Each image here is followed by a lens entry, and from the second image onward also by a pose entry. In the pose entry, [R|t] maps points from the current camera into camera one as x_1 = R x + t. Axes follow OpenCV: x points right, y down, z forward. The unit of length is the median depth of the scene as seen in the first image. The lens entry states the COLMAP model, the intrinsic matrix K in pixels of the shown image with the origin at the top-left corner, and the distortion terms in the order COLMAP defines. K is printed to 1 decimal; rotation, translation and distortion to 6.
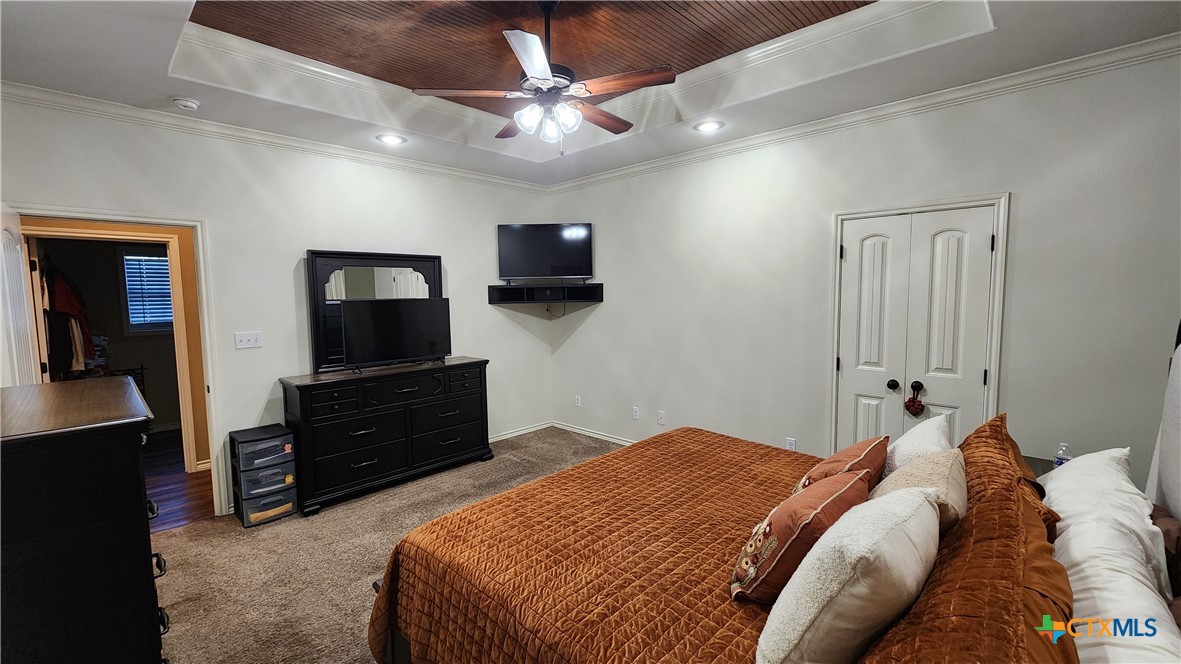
lens RADIAL K [[487.6, 0, 587.5], [0, 487.6, 330.4], [0, 0, 1]] dist [-0.000969, 0.001282]
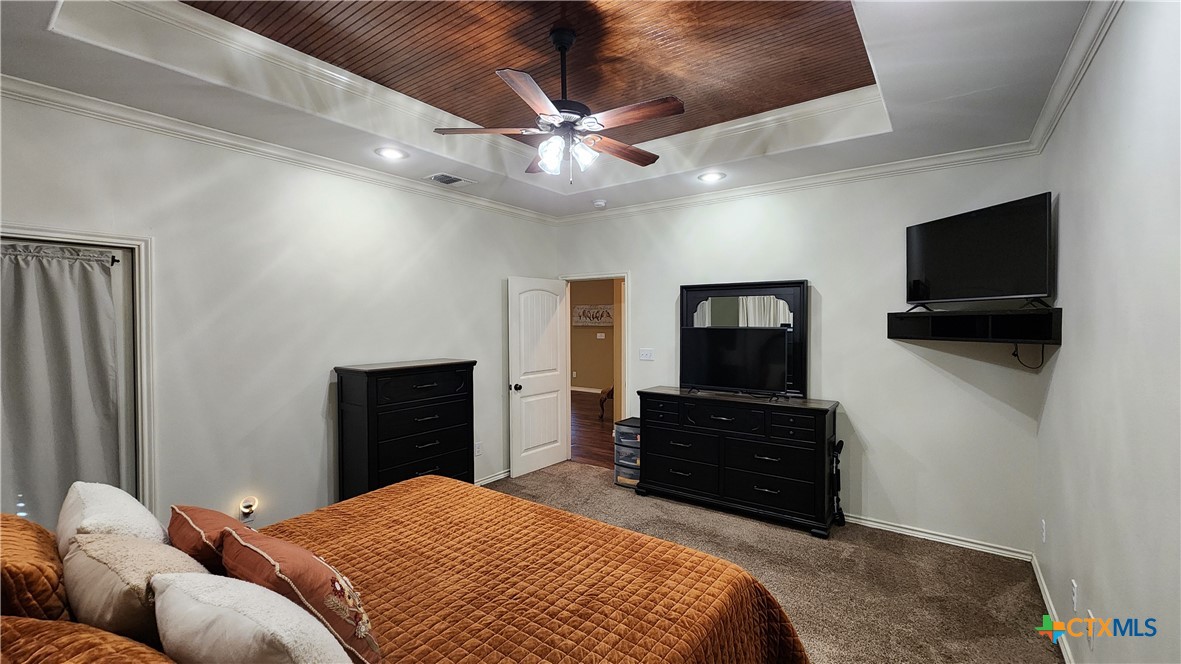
lens RADIAL K [[487.6, 0, 594.0], [0, 487.6, 323.6], [0, 0, 1]] dist [-0.000969, 0.001282]
pose [[0.141411, 0.017857, -0.989790, 0.566417], [-0.081793, 0.996629, 0.006295, -0.054651], [0.986566, 0.080068, 0.142395, 0.567812]]
